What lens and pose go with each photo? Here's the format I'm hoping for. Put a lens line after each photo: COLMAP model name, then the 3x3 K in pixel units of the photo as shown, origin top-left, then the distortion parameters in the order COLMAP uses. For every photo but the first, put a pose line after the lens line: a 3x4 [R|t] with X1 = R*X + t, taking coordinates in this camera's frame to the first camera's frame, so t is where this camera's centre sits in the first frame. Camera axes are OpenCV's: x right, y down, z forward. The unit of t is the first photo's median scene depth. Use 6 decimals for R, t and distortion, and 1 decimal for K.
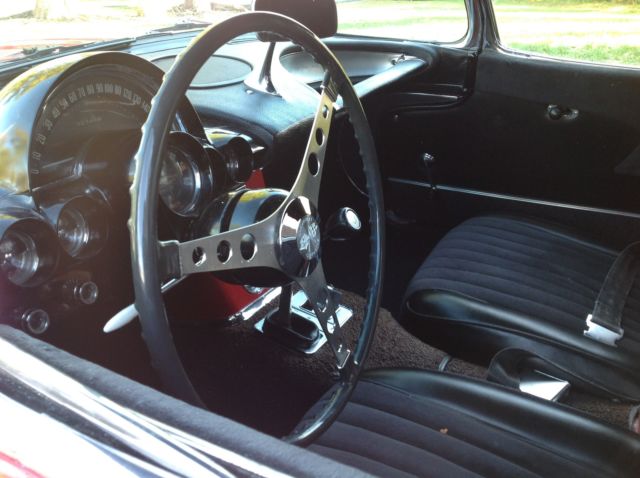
lens RADIAL K [[583.0, 0, 320.0], [0, 583.0, 239.0], [0, 0, 1]] dist [0.101983, -0.203133]
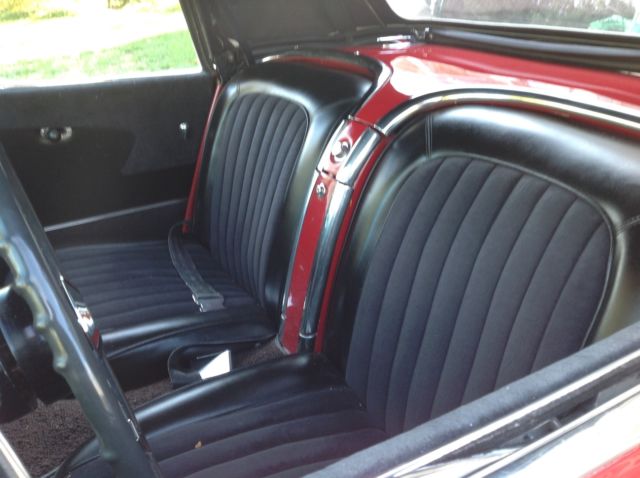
lens RADIAL K [[583.0, 0, 320.0], [0, 583.0, 239.0], [0, 0, 1]] dist [0.101983, -0.203133]
pose [[0.540607, -0.352892, 0.763683, -0.237216], [0.373047, 0.914197, 0.158366, -0.058142], [-0.754043, 0.199276, 0.625866, 0.104541]]
